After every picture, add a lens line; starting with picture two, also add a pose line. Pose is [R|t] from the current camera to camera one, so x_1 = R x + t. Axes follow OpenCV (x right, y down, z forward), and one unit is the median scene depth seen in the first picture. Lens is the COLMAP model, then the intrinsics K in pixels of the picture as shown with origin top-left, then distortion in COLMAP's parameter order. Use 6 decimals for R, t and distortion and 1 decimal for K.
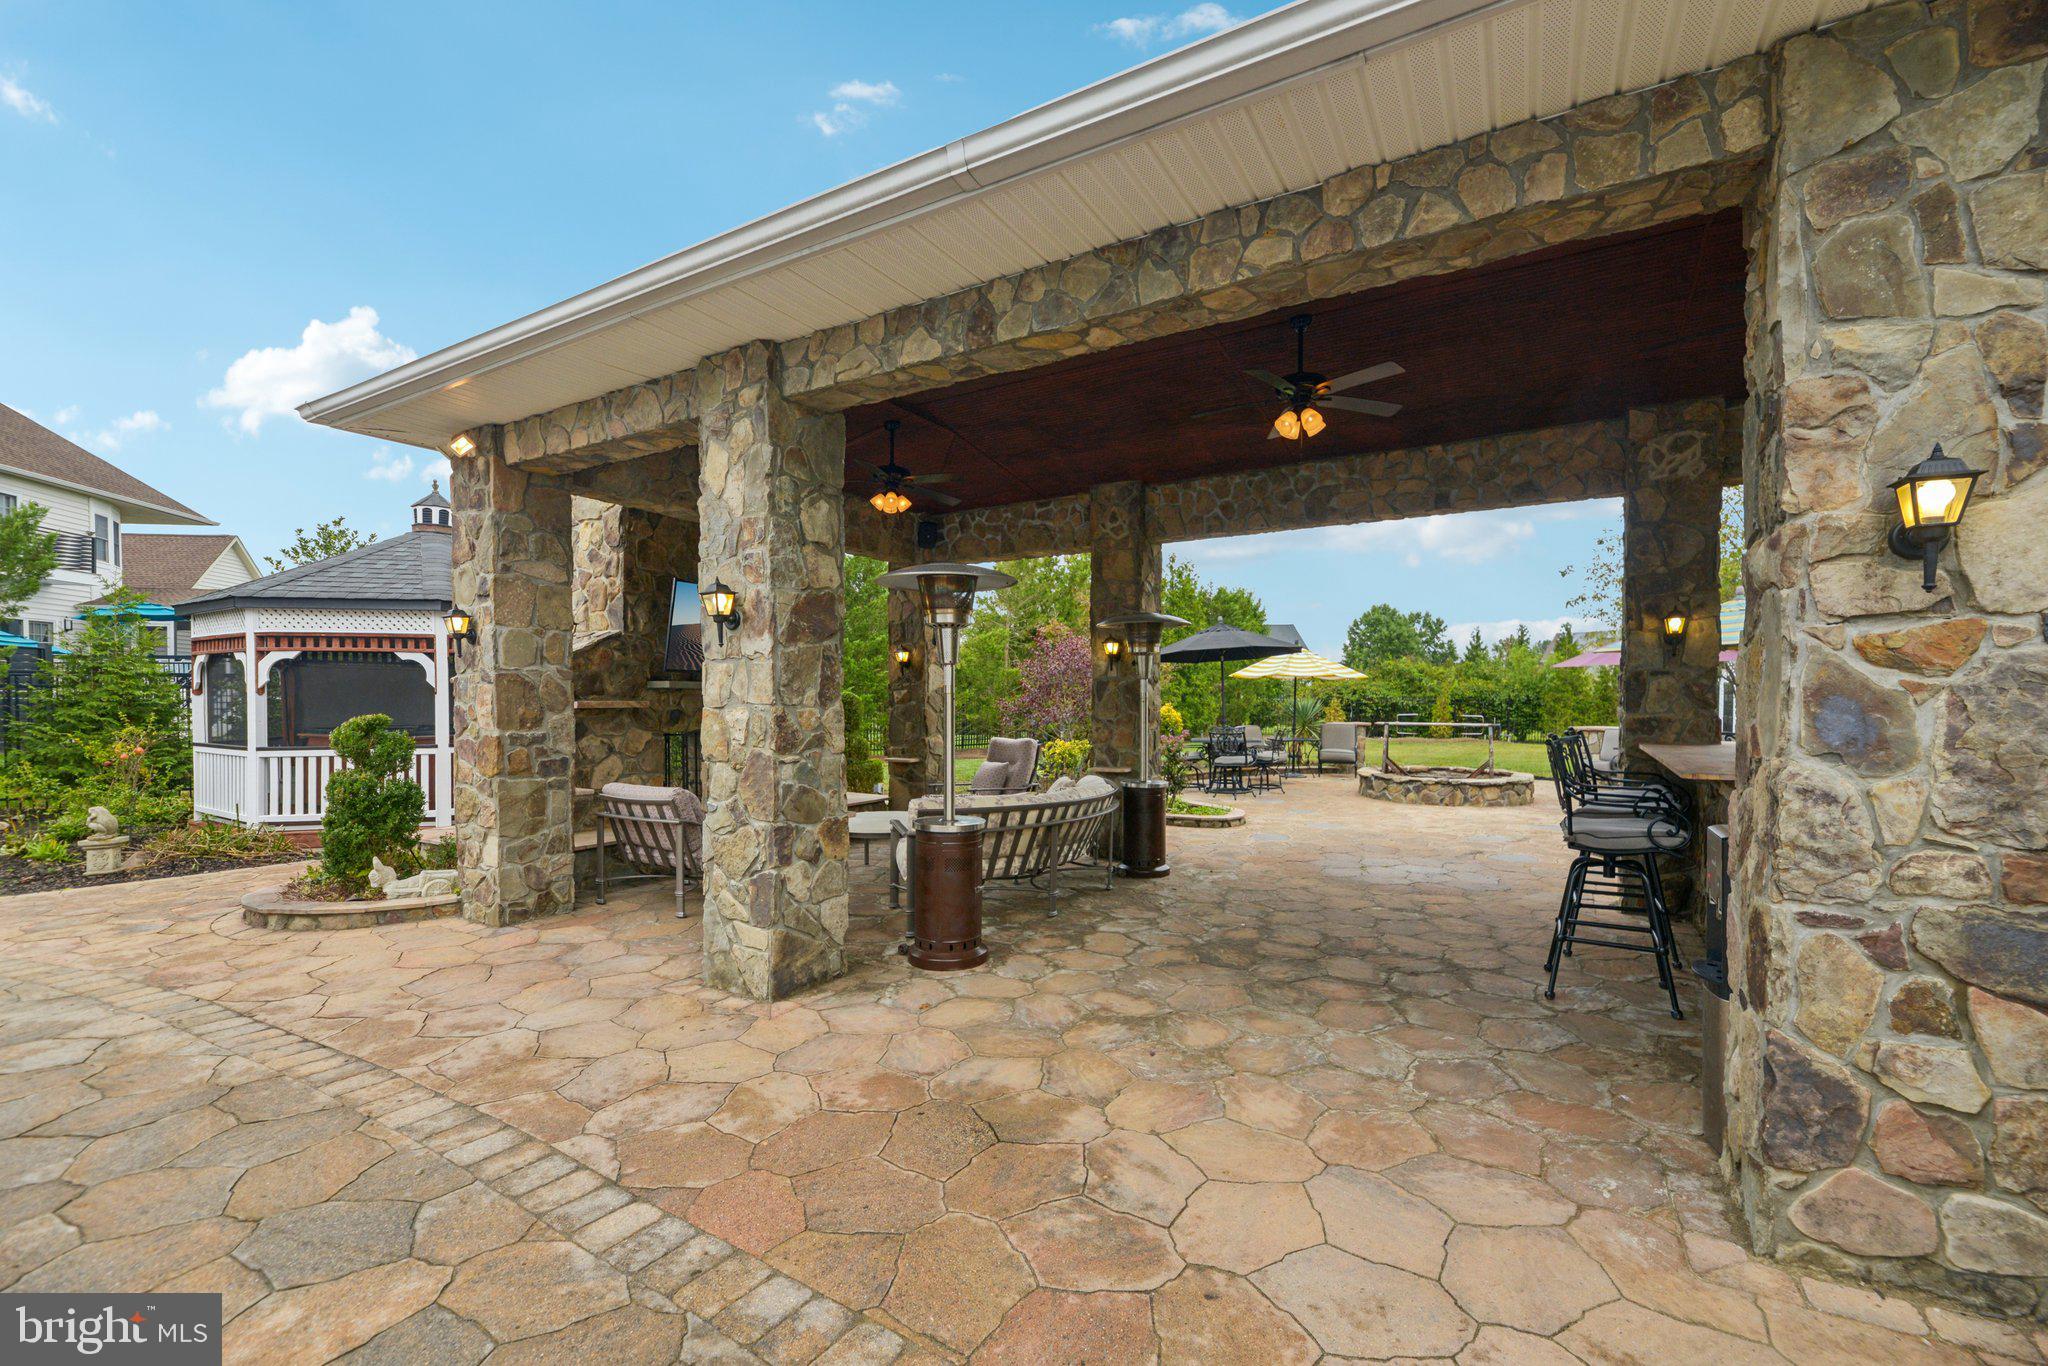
lens RADIAL K [[848.6, 0, 1040.3], [0, 848.6, 719.1], [0, 0, 1]] dist [-0.002091, -0.000302]
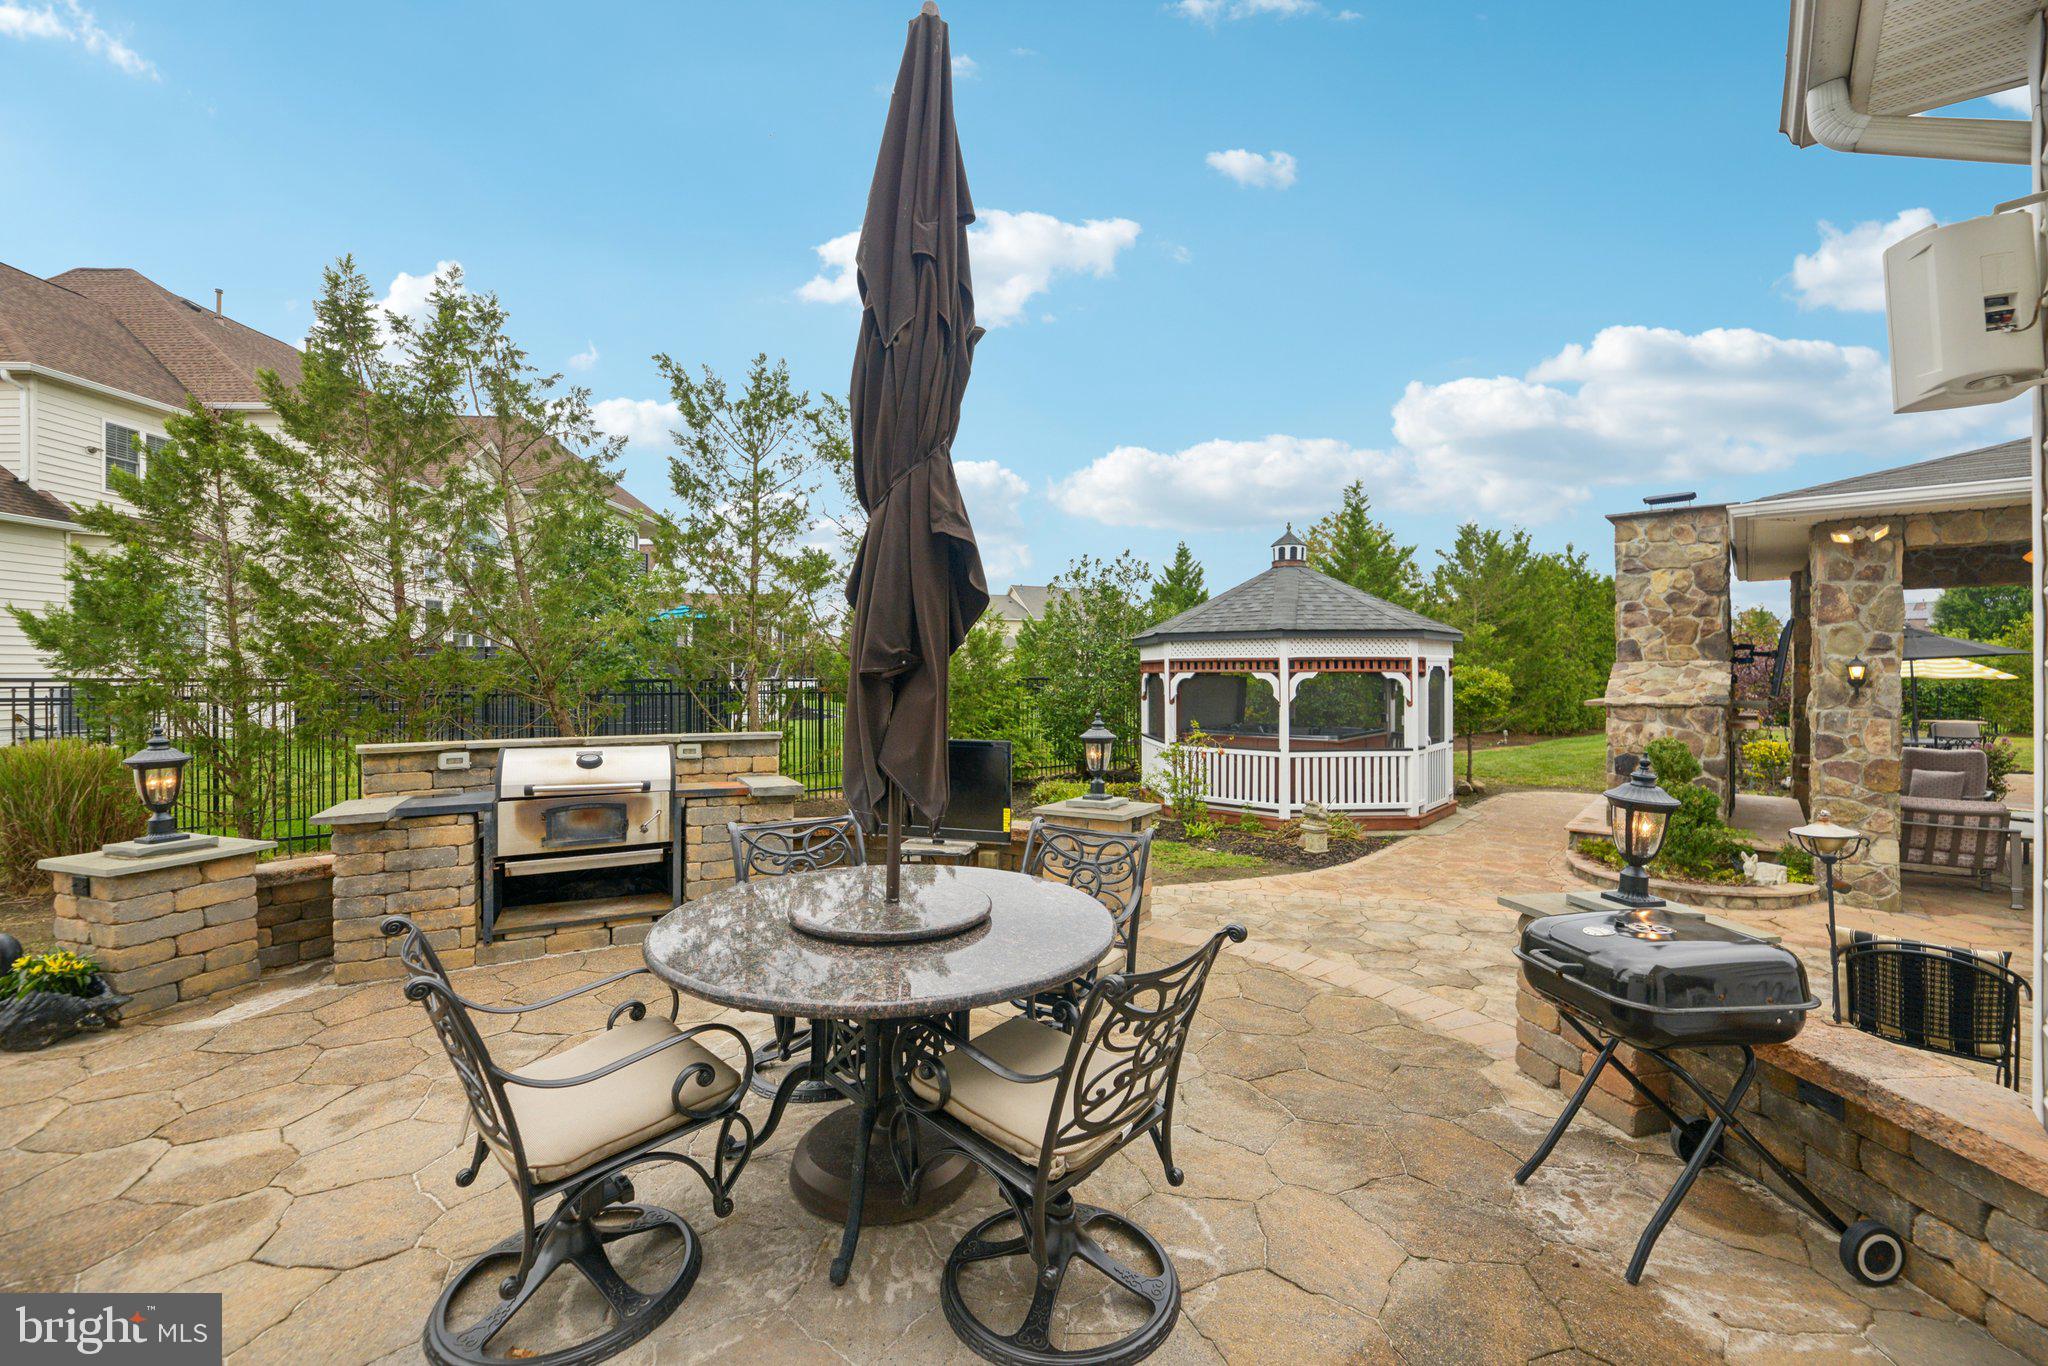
lens RADIAL K [[832.0, 0, 1035.6], [0, 832.0, 669.7], [0, 0, 1]] dist [-0.002346, -0.000762]
pose [[0.985665, -0.000440, -0.168713, -0.755833], [-0.004501, 0.999572, -0.028902, -0.032580], [0.168654, 0.029247, 0.985241, -0.194049]]
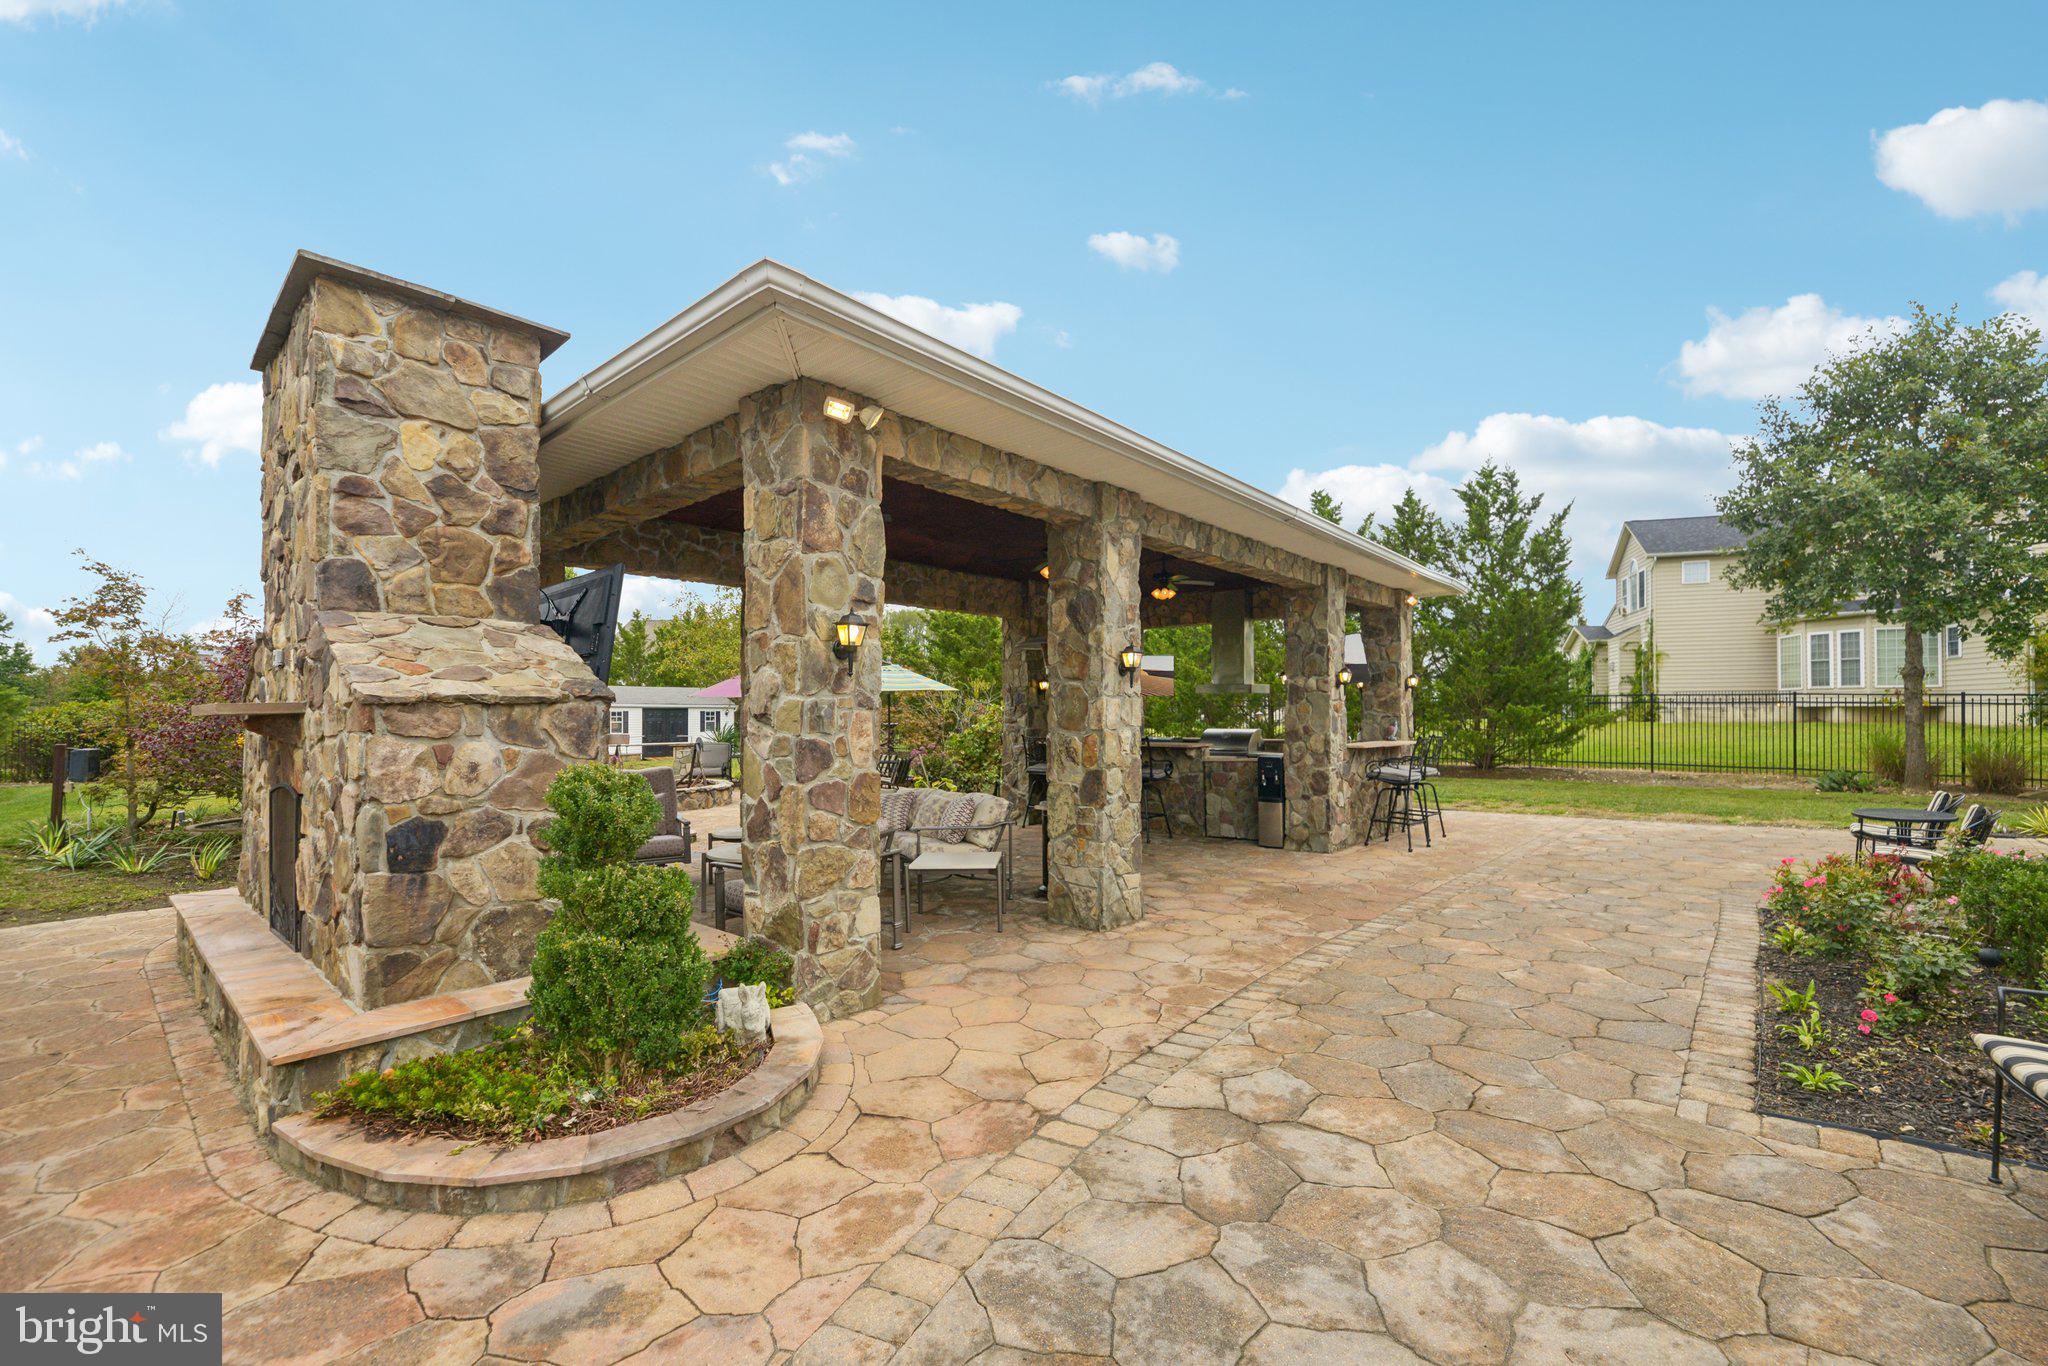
lens RADIAL K [[835.9, 0, 1037.5], [0, 835.9, 706.3], [0, 0, 1]] dist [0.000242, -0.000274]
pose [[0.168768, 0.009989, 0.985605, -0.633585], [0.031950, 0.999368, -0.015600, -0.012033], [-0.985138, 0.034123, 0.168342, 0.313864]]
